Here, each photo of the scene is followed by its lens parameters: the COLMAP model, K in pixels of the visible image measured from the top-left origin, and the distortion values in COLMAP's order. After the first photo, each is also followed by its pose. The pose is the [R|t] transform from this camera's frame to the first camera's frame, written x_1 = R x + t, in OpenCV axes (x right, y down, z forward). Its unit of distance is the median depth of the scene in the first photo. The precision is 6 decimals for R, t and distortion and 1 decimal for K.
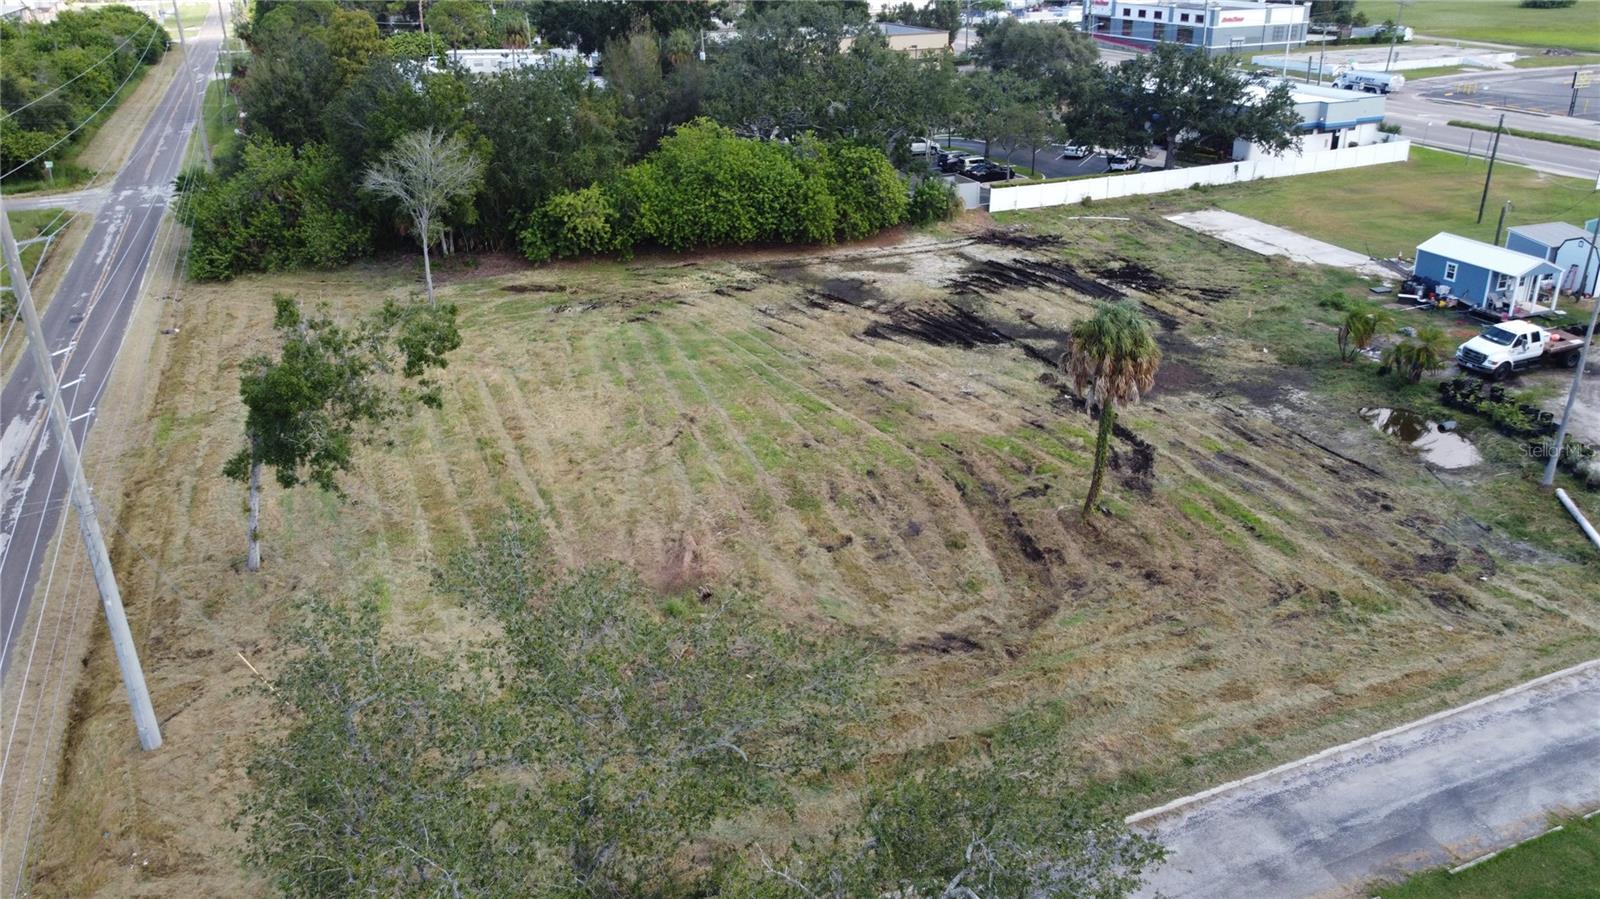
lens RADIAL K [[1220.2, 0, 821.4], [0, 1220.2, 451.9], [0, 0, 1]] dist [0.017422, -0.030561]
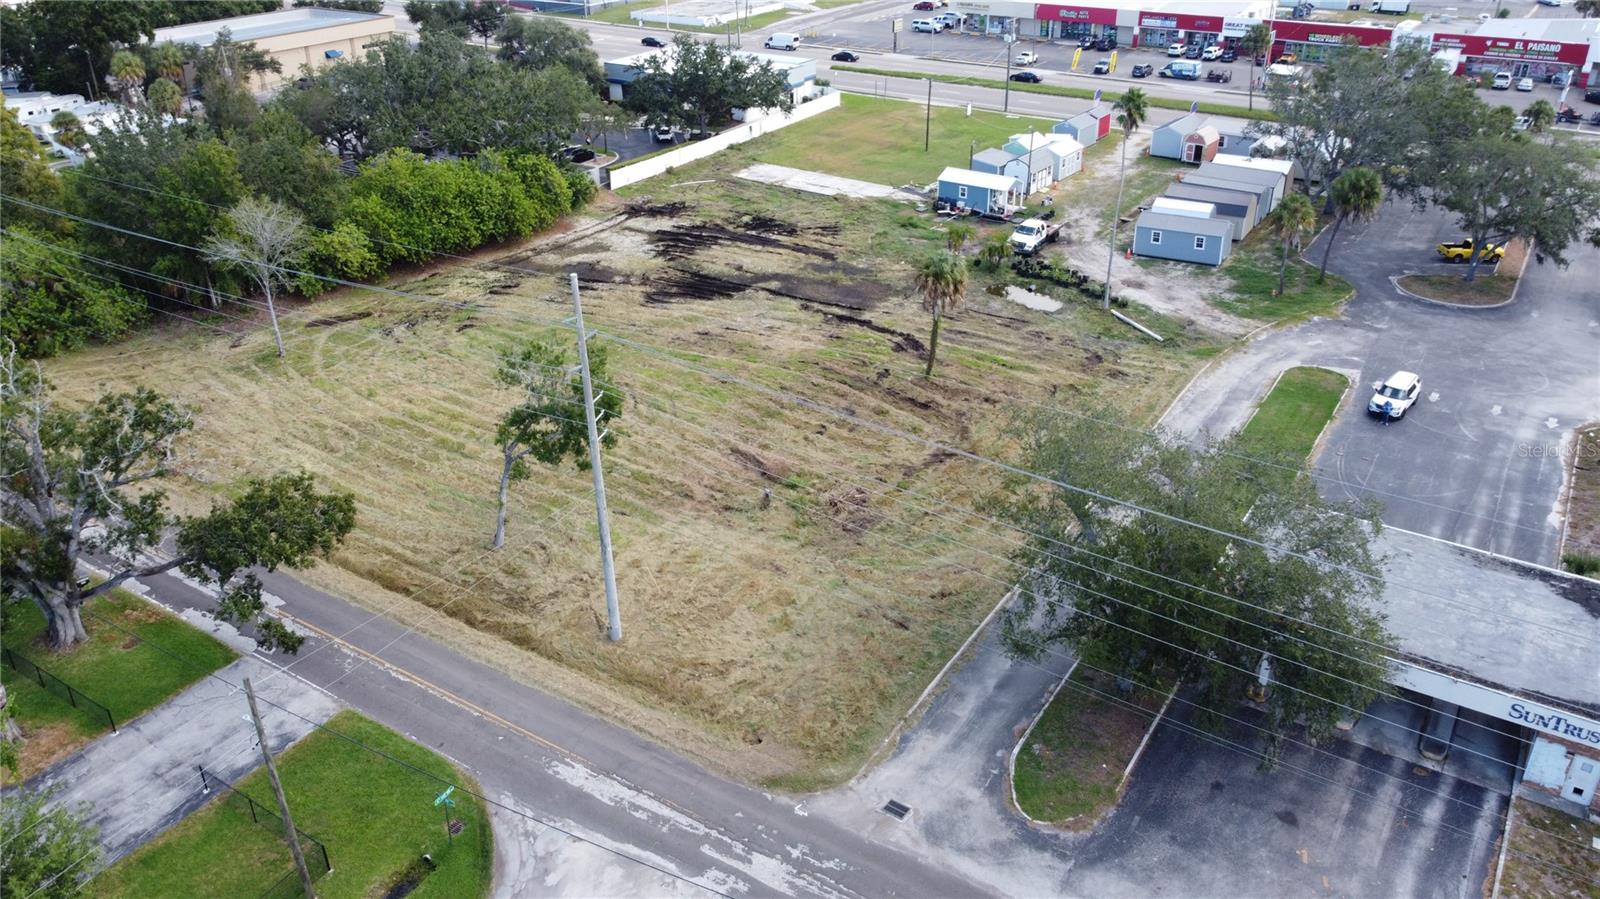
lens RADIAL K [[1220.2, 0, 821.4], [0, 1220.2, 451.9], [0, 0, 1]] dist [0.017422, -0.030561]
pose [[0.820359, -0.255760, 0.511467, -0.487583], [0.220230, 0.966723, 0.130176, -0.063333], [-0.527740, 0.005850, 0.849386, -0.222869]]
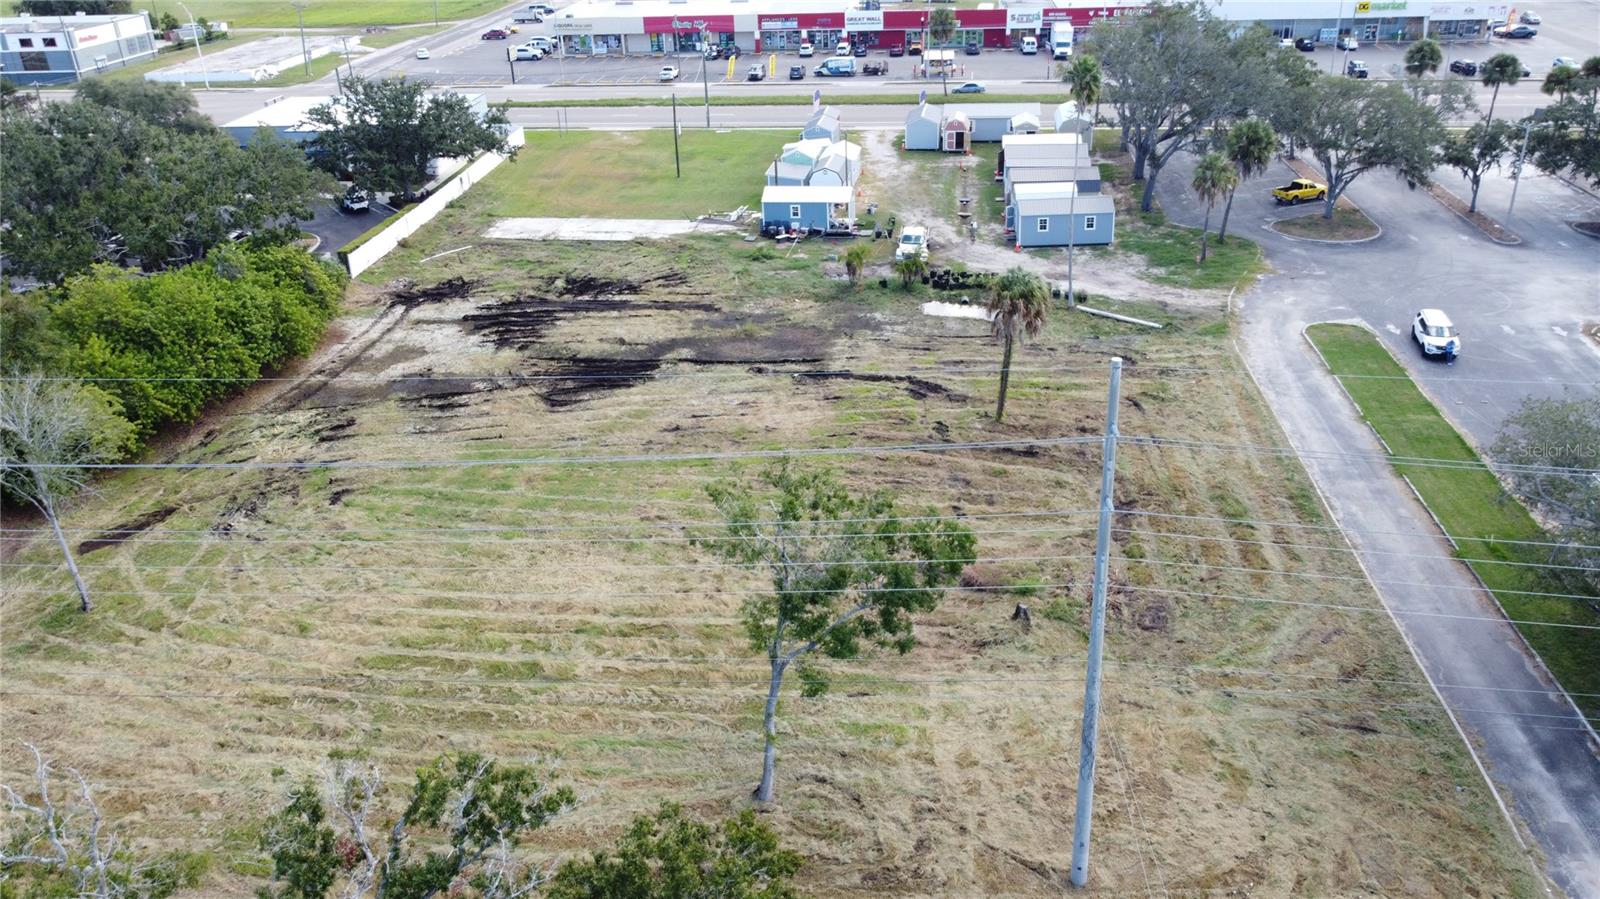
lens RADIAL K [[1221.0, 0, 815.6], [0, 1221.0, 448.4], [0, 0, 1]] dist [0.004323, -0.013055]
pose [[0.473676, -0.393743, 0.787781, -0.611702], [0.371703, 0.900301, 0.226484, -0.193802], [-0.798416, 0.185541, 0.572806, 0.224824]]
